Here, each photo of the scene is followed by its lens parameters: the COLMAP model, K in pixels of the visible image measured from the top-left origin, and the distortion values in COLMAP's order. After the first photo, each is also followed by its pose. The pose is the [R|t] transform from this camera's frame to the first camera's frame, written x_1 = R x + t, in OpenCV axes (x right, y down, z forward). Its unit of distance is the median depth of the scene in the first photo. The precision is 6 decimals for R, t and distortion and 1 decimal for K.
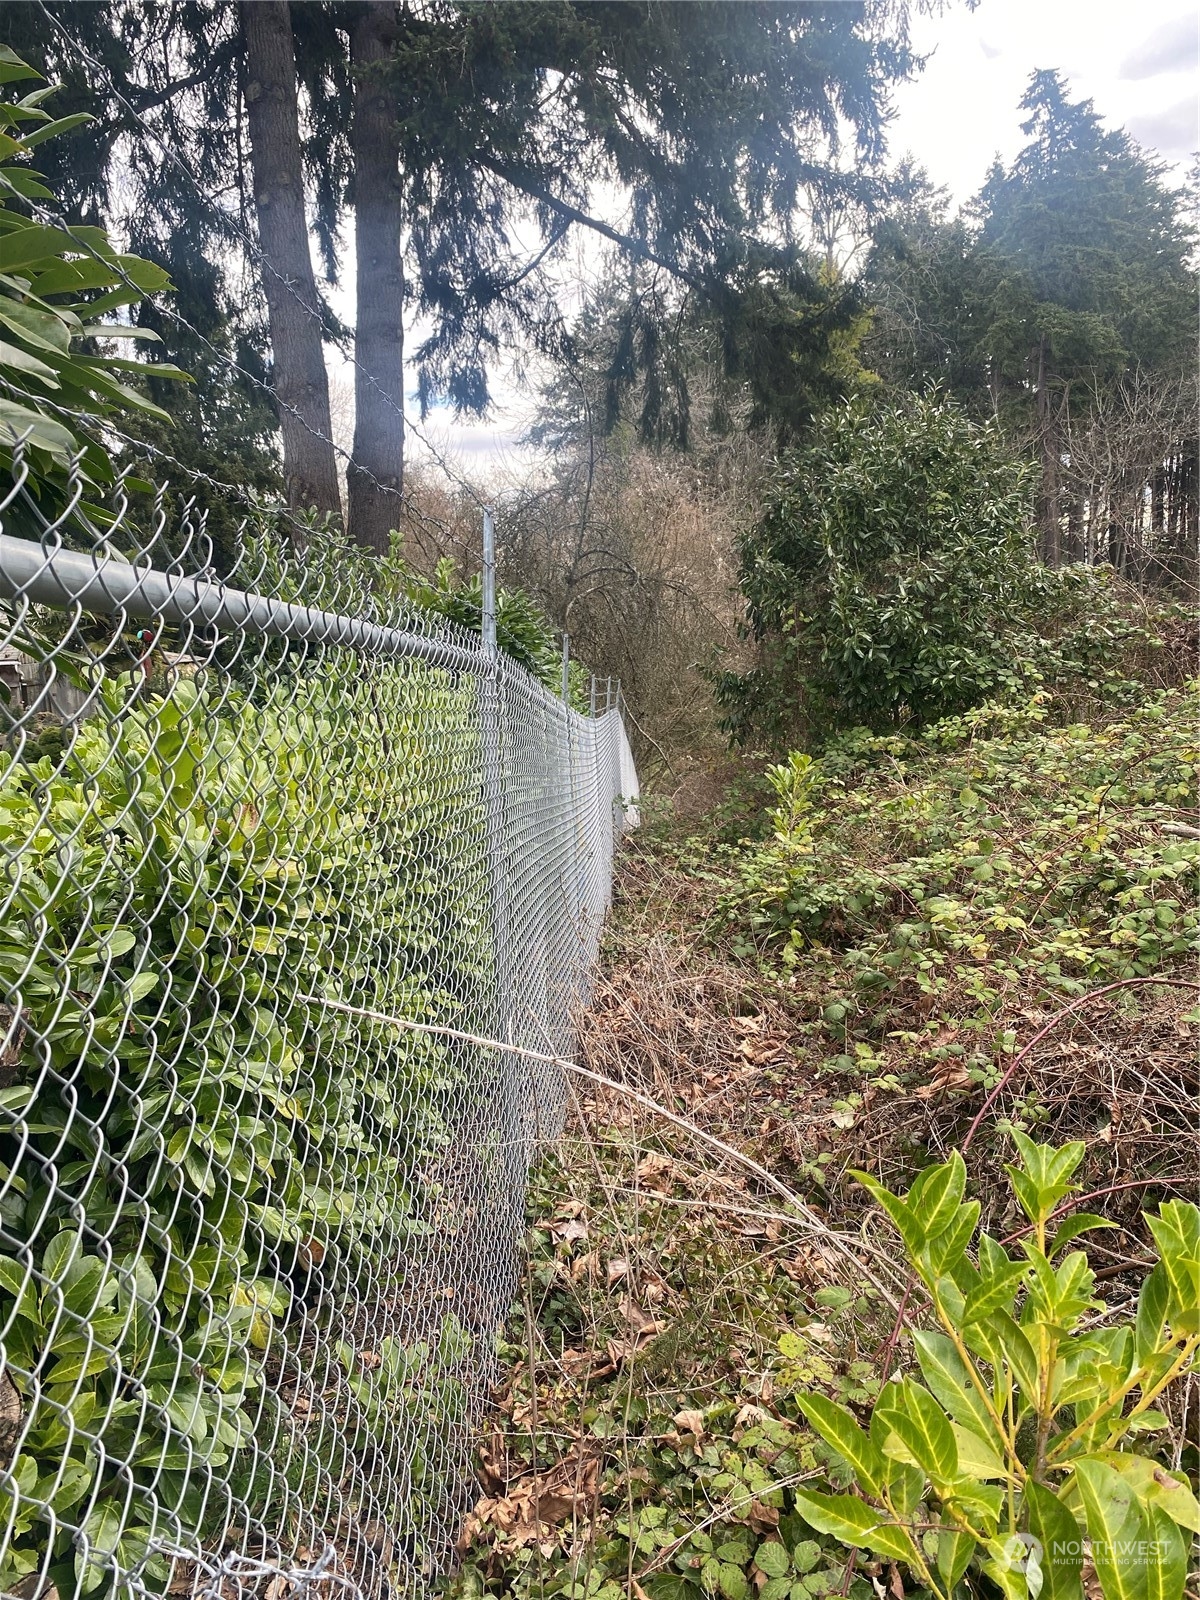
lens RADIAL K [[1173.5, 0, 556.3], [0, 1173.5, 792.6], [0, 0, 1]] dist [-0.035262, -0.000186]
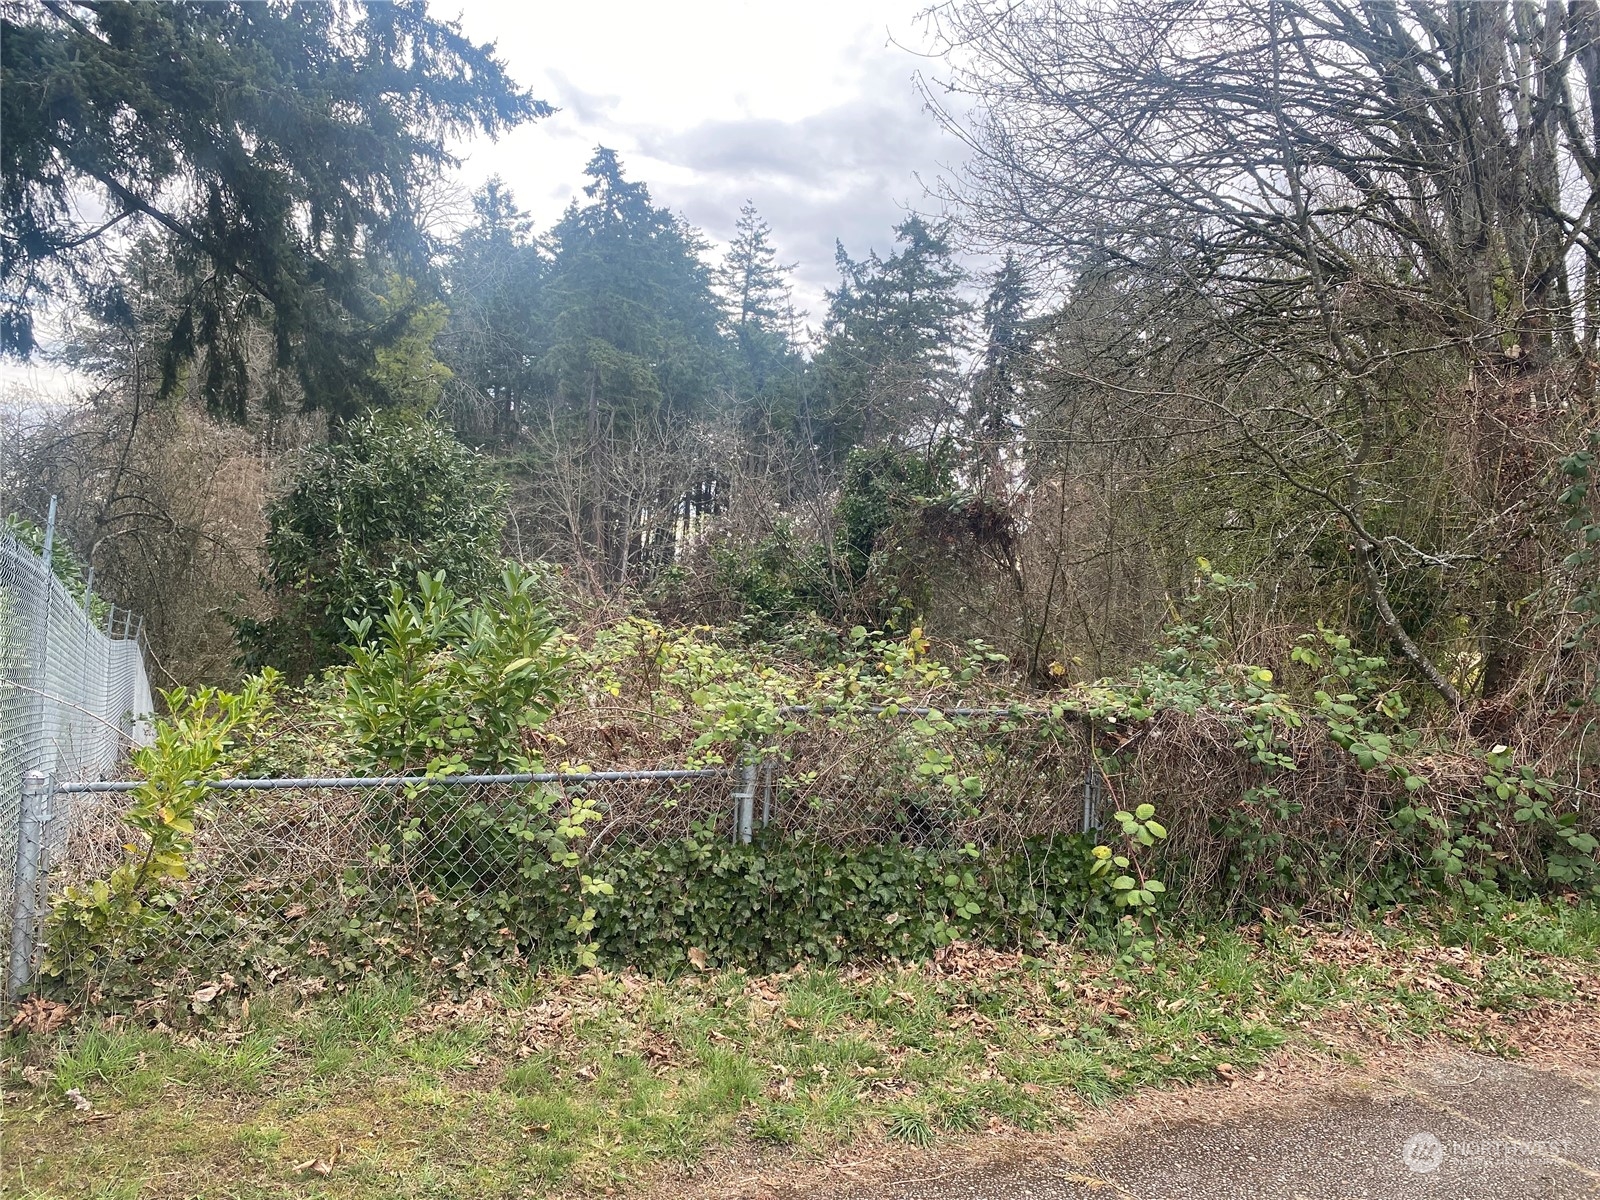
lens RADIAL K [[1223.5, 0, 795.7], [0, 1223.5, 620.8], [0, 0, 1]] dist [0.013902, 0.005286]
pose [[0.856103, 0.096912, 0.507637, -0.007949], [-0.031372, 0.990194, -0.136129, 0.054353], [-0.515852, 0.100615, 0.850749, -0.356392]]
